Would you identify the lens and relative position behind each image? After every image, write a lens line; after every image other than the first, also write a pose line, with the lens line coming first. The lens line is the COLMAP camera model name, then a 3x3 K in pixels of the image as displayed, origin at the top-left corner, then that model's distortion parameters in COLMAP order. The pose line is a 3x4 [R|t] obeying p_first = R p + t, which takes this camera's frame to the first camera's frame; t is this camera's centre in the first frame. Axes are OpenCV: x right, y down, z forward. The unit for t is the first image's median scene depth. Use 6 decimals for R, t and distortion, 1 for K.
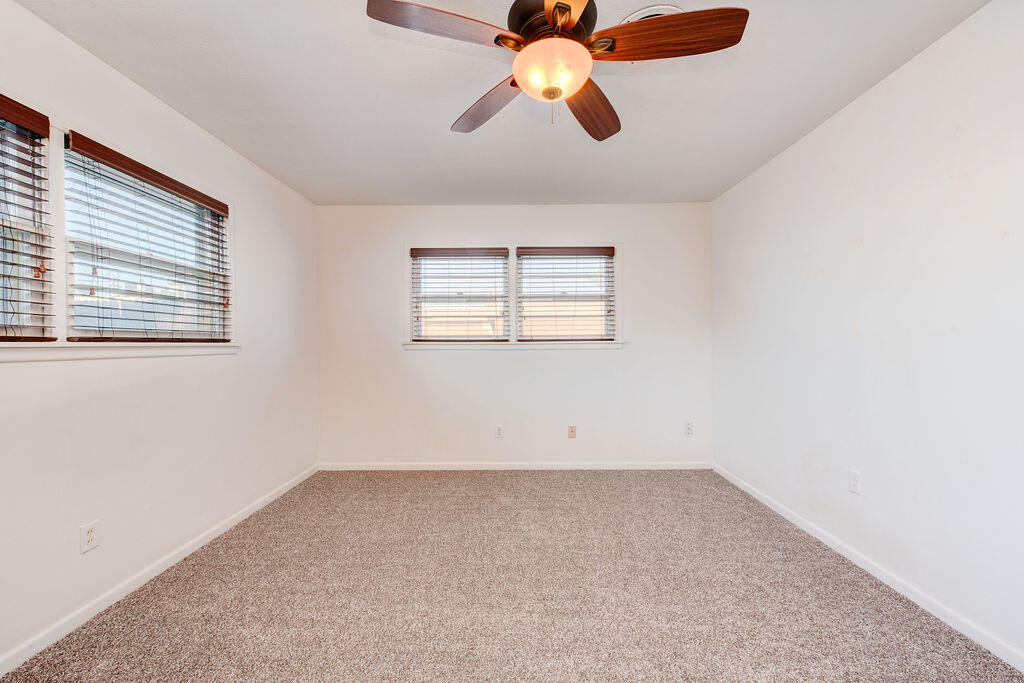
lens RADIAL K [[405.9, 0, 514.9], [0, 405.9, 343.8], [0, 0, 1]] dist [0.005877, -0.001514]
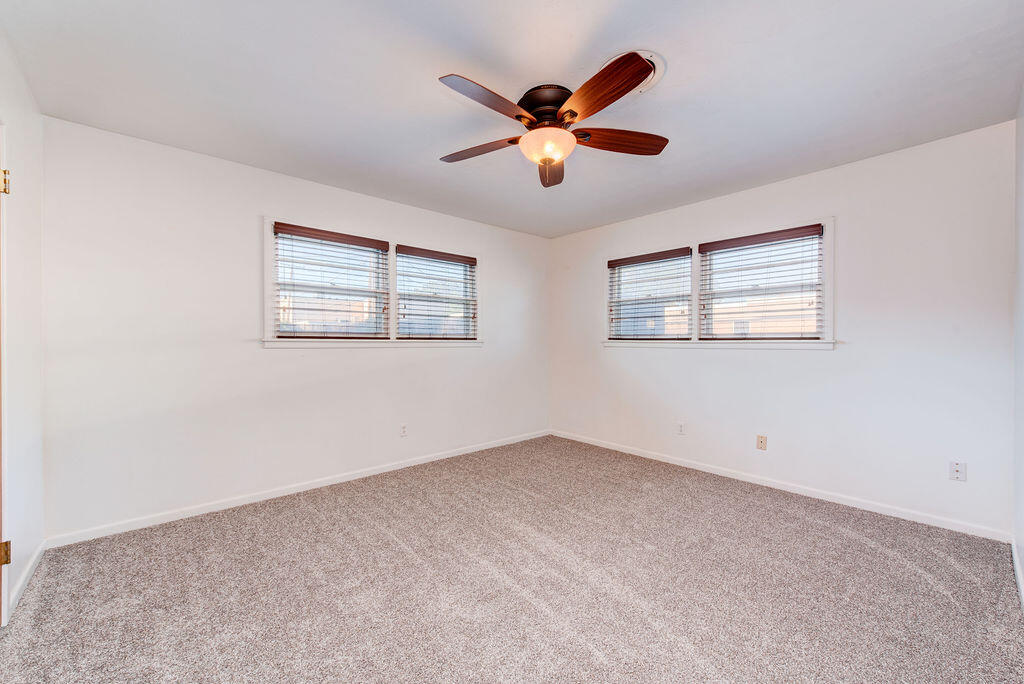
lens RADIAL K [[405.9, 0, 506.8], [0, 405.9, 342.0], [0, 0, 1]] dist [0.005877, -0.001514]
pose [[0.658675, 0.007129, -0.752394, 0.462324], [-0.006484, 0.999972, 0.003799, -0.001713], [0.752400, 0.002376, 0.658703, -0.003153]]
